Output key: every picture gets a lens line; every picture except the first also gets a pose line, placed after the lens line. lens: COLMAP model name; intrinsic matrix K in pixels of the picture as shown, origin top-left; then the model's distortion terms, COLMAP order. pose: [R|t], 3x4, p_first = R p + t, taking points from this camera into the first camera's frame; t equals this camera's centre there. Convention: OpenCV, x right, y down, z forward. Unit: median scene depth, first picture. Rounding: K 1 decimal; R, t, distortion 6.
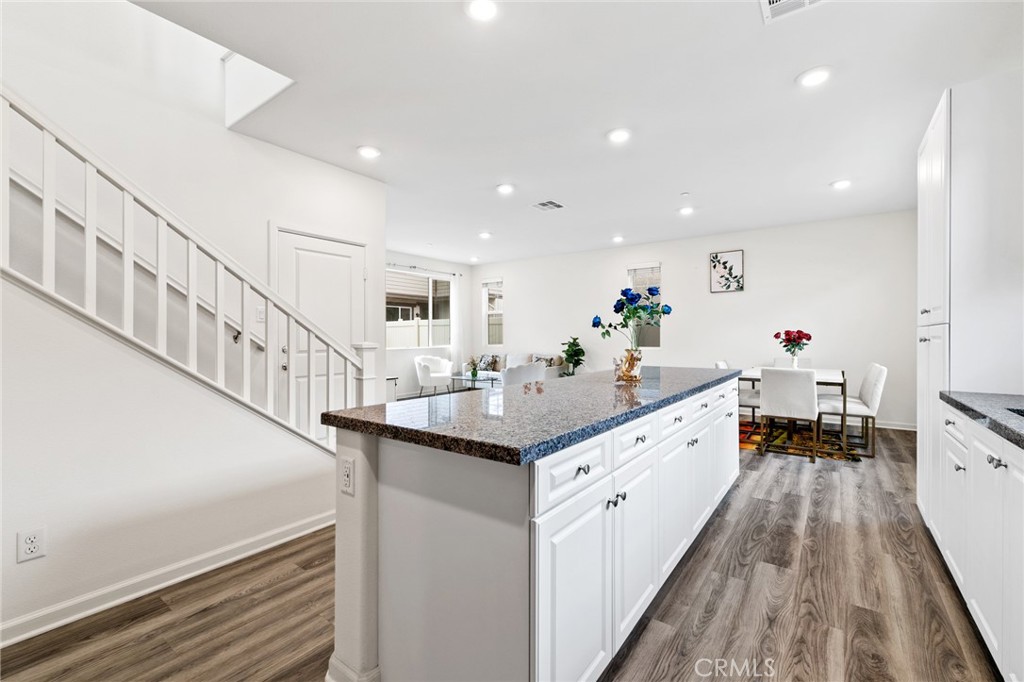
lens RADIAL K [[433.4, 0, 515.3], [0, 433.4, 334.9], [0, 0, 1]] dist [0.009975, 0.000146]
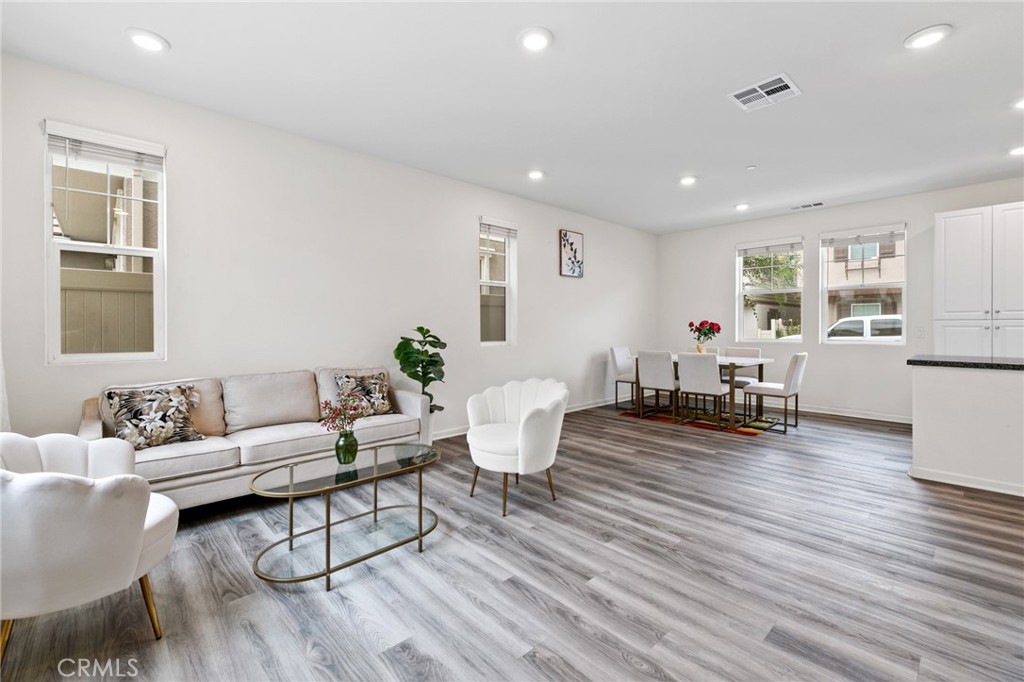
lens RADIAL K [[442.4, 0, 524.1], [0, 442.4, 327.1], [0, 0, 1]] dist [0.018468, -0.000251]
pose [[0.173658, -0.000078, 0.984806, -0.388750], [-0.002736, 0.999996, 0.000561, 0.004383], [-0.984802, -0.002792, 0.173657, 0.850148]]
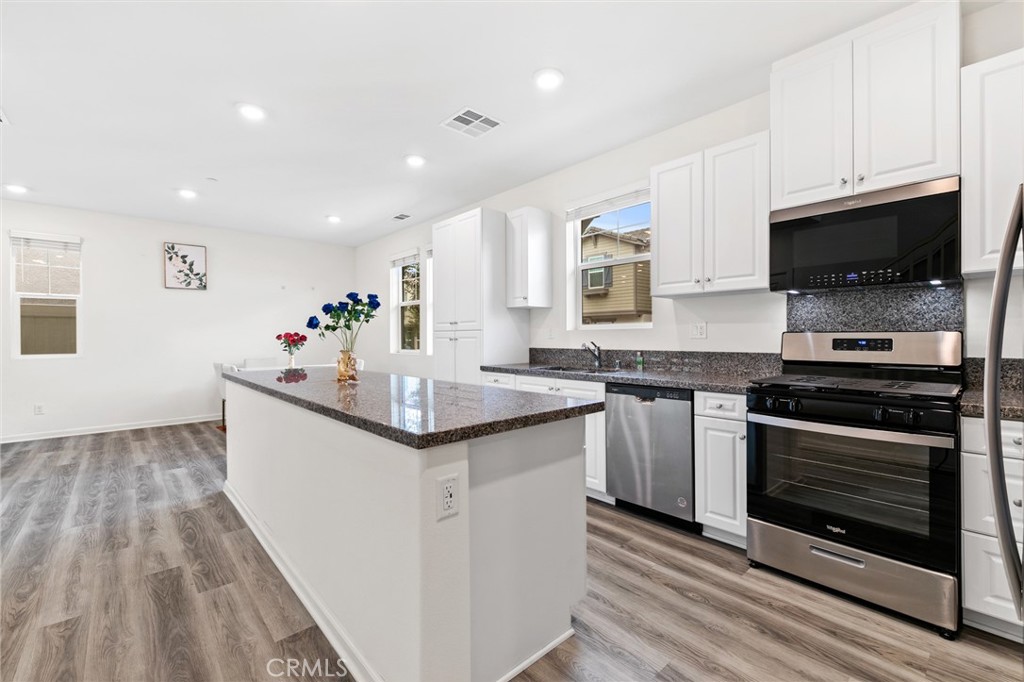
lens RADIAL K [[433.4, 0, 515.3], [0, 433.4, 334.9], [0, 0, 1]] dist [0.009975, 0.000146]
pose [[0.199383, 0.002434, 0.979919, -0.239298], [0.002014, 0.999994, -0.002894, 0.000068], [-0.979919, 0.002550, 0.199377, 0.135673]]
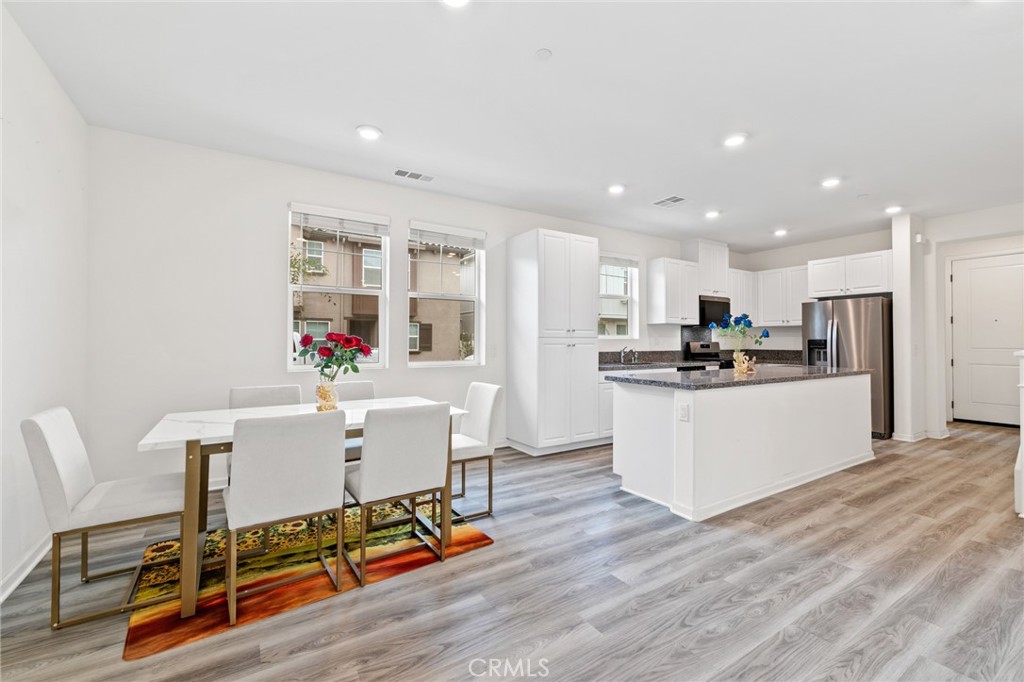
lens RADIAL K [[441.7, 0, 497.2], [0, 441.7, 338.7], [0, 0, 1]] dist [-0.000629, -0.000030]
pose [[-0.927424, 0.001954, 0.374007, 0.167269], [-0.002235, 0.999940, -0.010768, 0.001387], [-0.374006, -0.010822, -0.927363, 0.966470]]
